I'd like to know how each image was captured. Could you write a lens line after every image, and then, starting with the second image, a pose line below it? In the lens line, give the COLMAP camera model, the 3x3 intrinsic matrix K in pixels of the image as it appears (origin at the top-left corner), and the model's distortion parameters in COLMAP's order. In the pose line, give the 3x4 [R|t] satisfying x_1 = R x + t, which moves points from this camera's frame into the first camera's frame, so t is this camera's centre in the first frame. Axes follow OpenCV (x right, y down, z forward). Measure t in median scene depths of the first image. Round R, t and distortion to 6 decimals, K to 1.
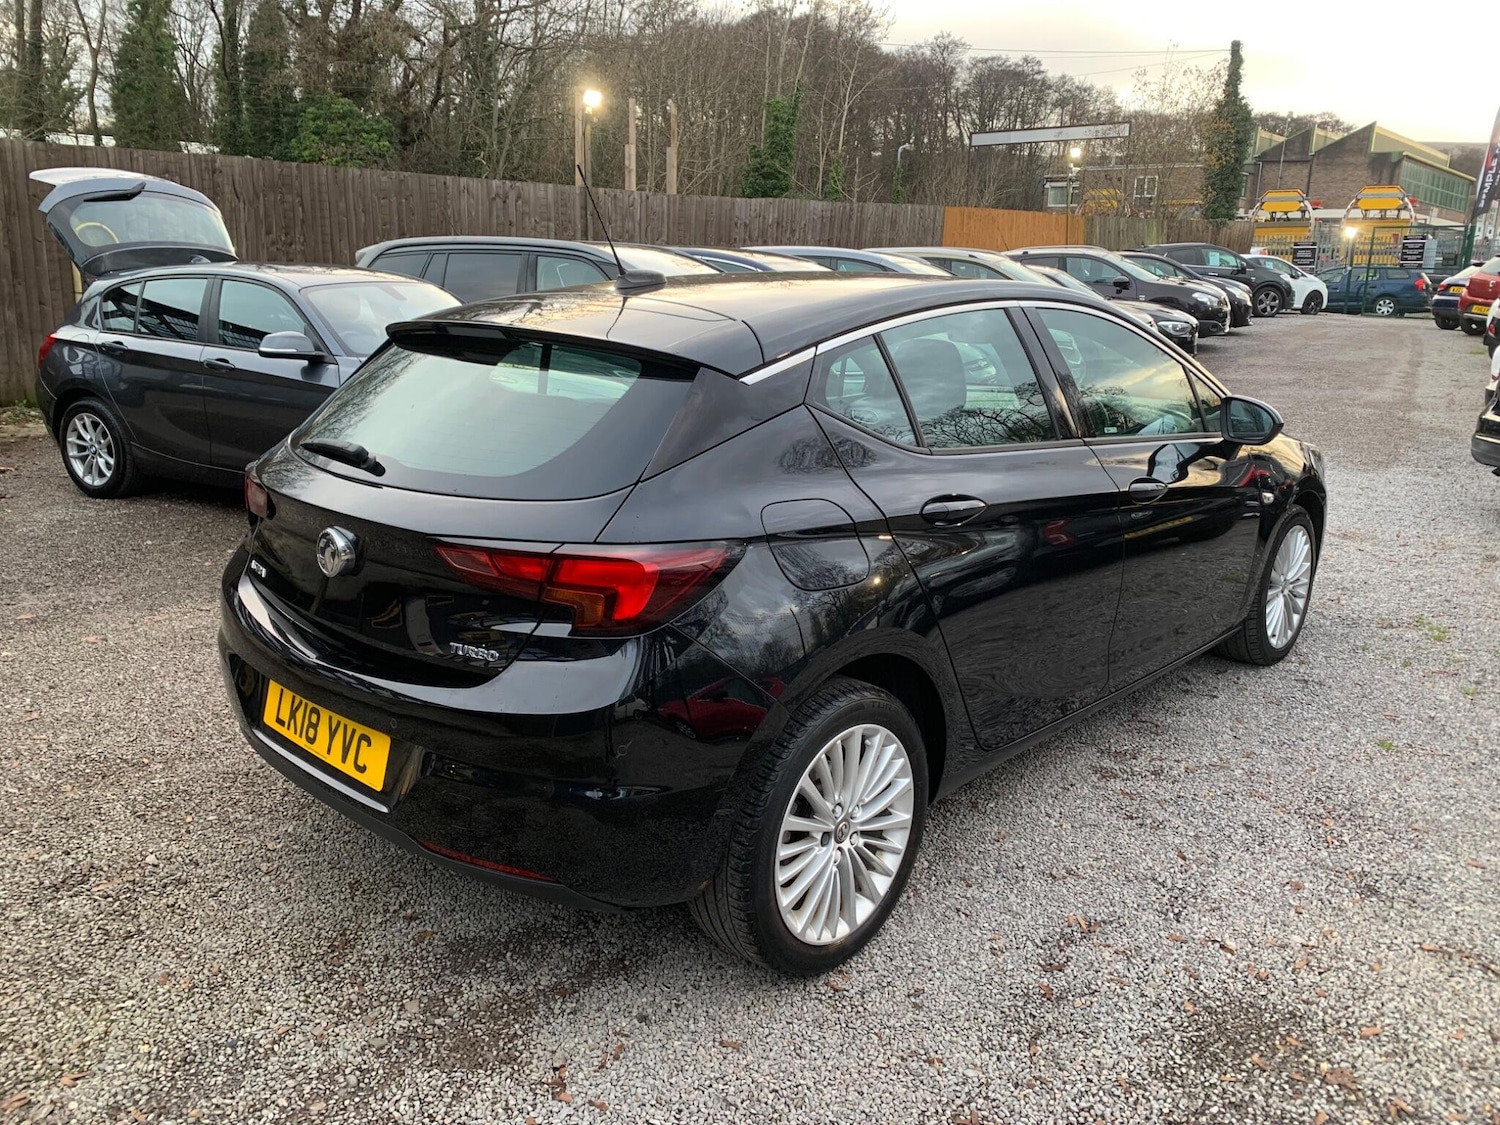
lens RADIAL K [[1153.2, 0, 755.4], [0, 1153.2, 547.6], [0, 0, 1]] dist [0.004130, -0.006166]
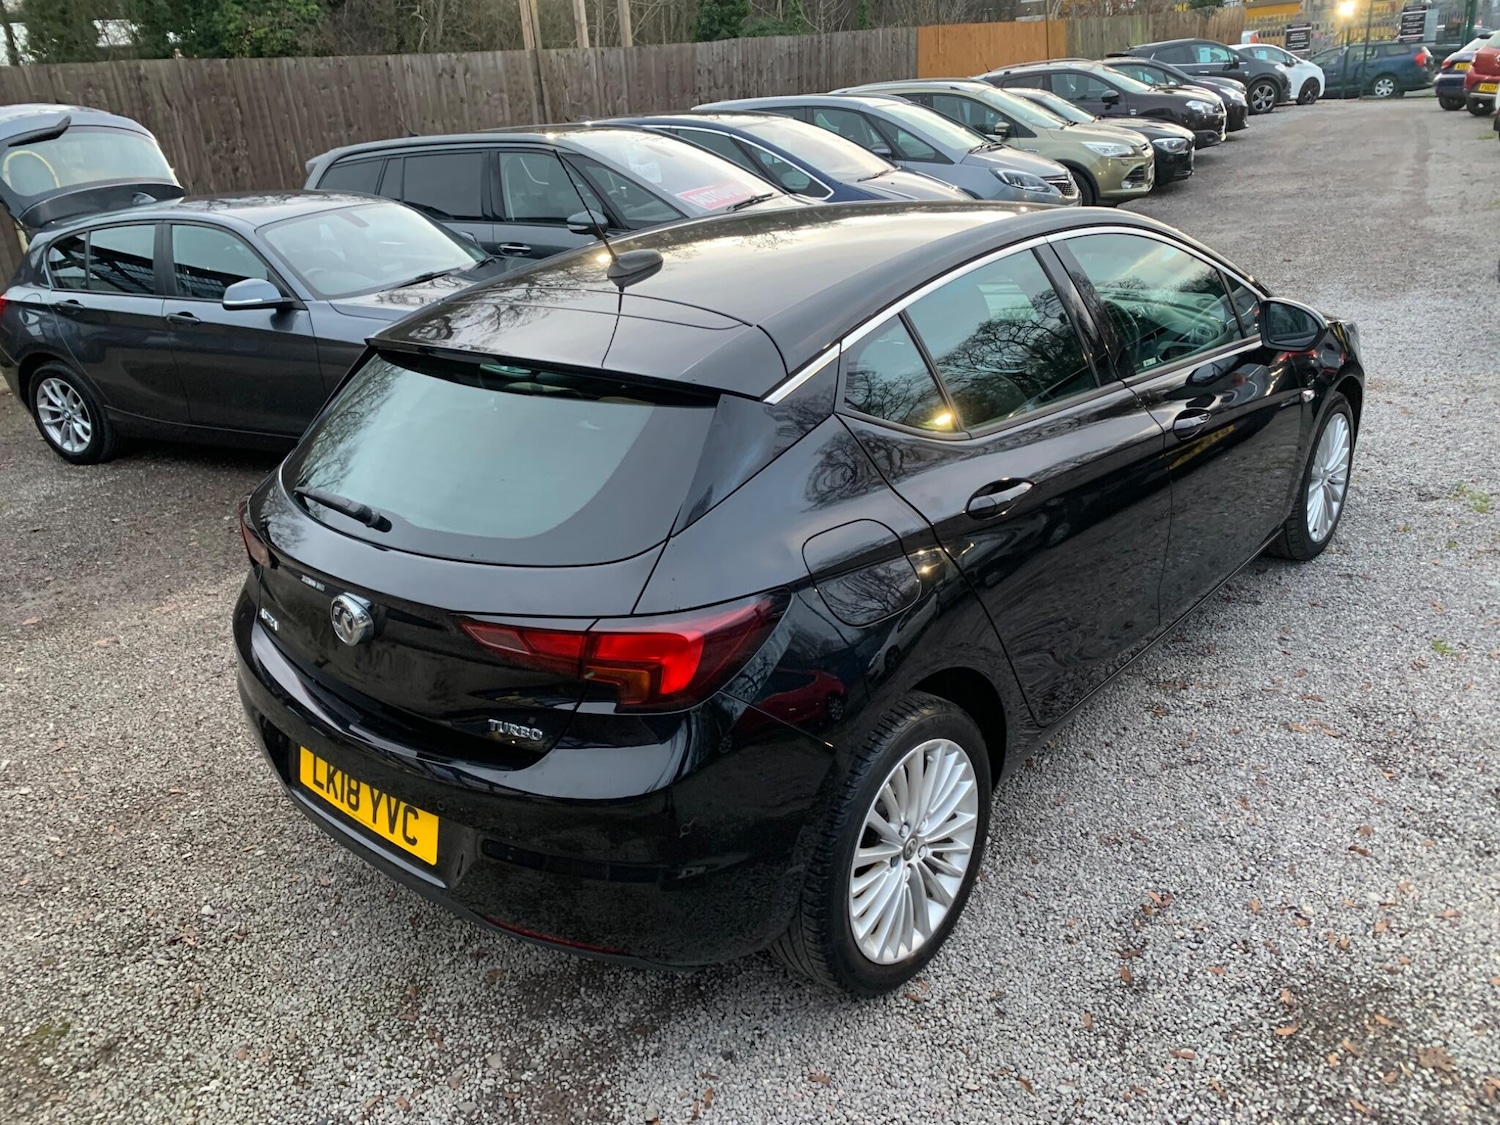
lens RADIAL K [[1153.2, 0, 755.2], [0, 1153.2, 559.7], [0, 0, 1]] dist [0.004130, -0.006166]
pose [[0.995424, -0.095409, -0.005369, -0.023978], [0.095166, 0.984655, 0.146281, -0.134044], [-0.008670, -0.146122, 0.989229, 0.066846]]
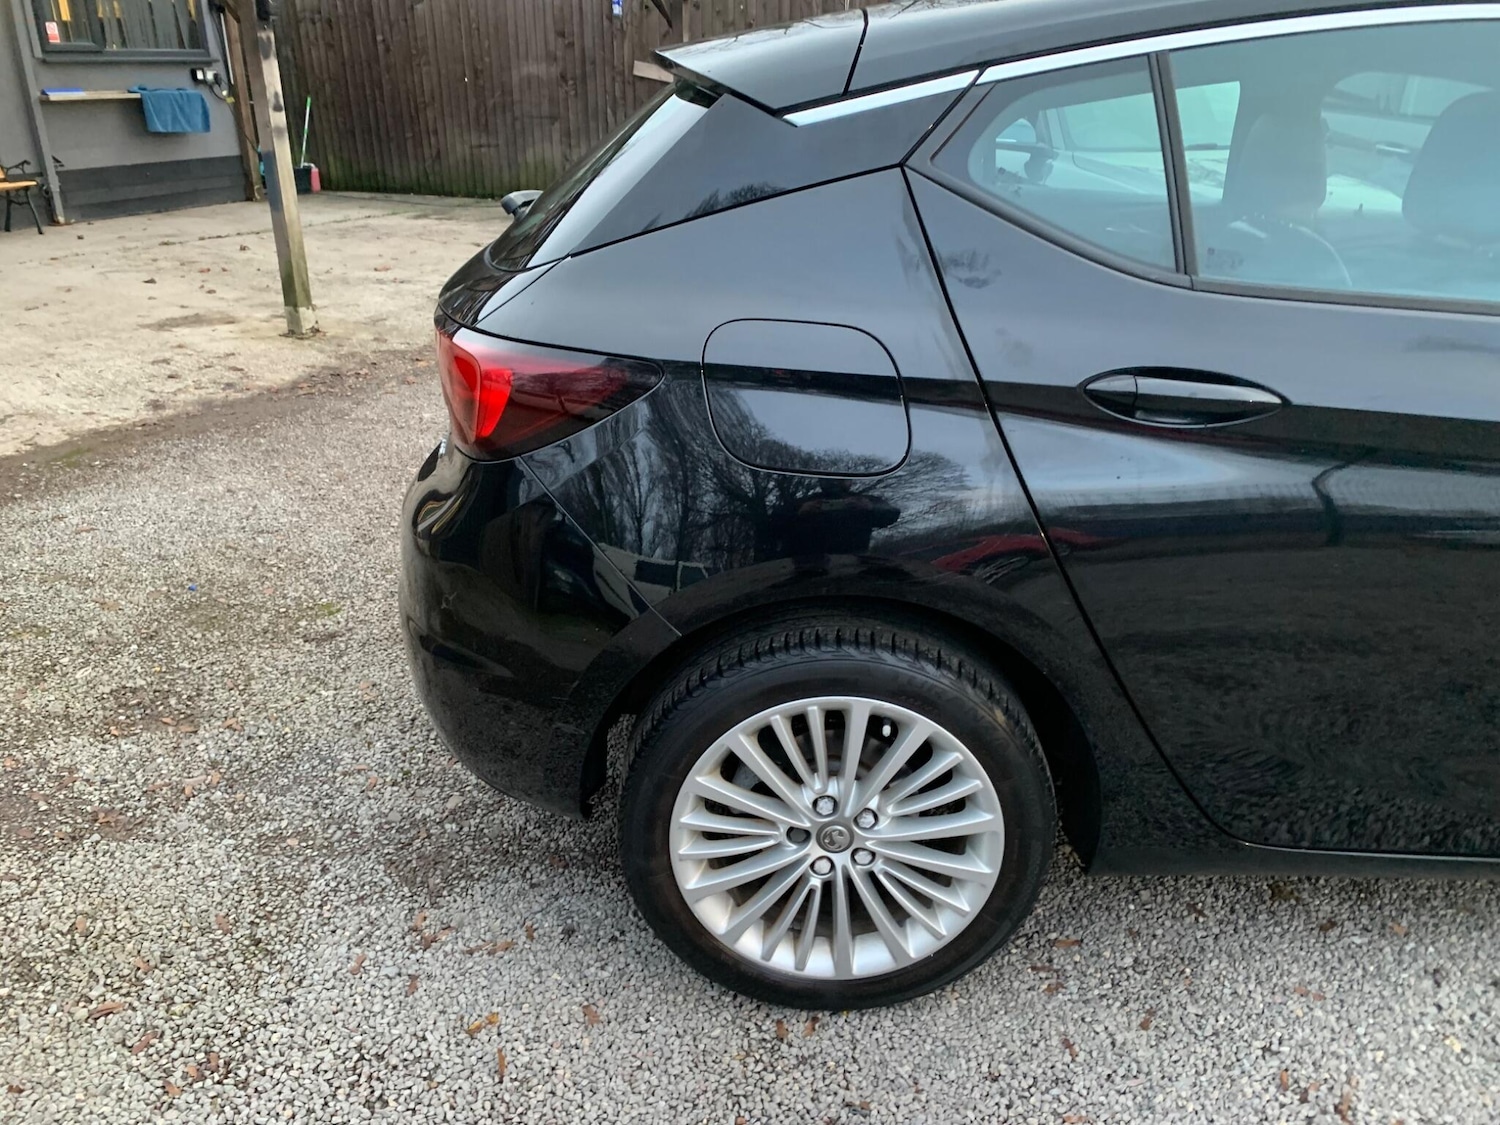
lens RADIAL K [[1146.9, 0, 753.9], [0, 1146.9, 578.8], [0, 0, 1]] dist [0.019089, -0.017023]
pose [[0.667008, 0.287850, -0.687199, 0.414304], [-0.169432, 0.956789, 0.236321, -0.042542], [0.725530, -0.041194, 0.686957, 0.465397]]
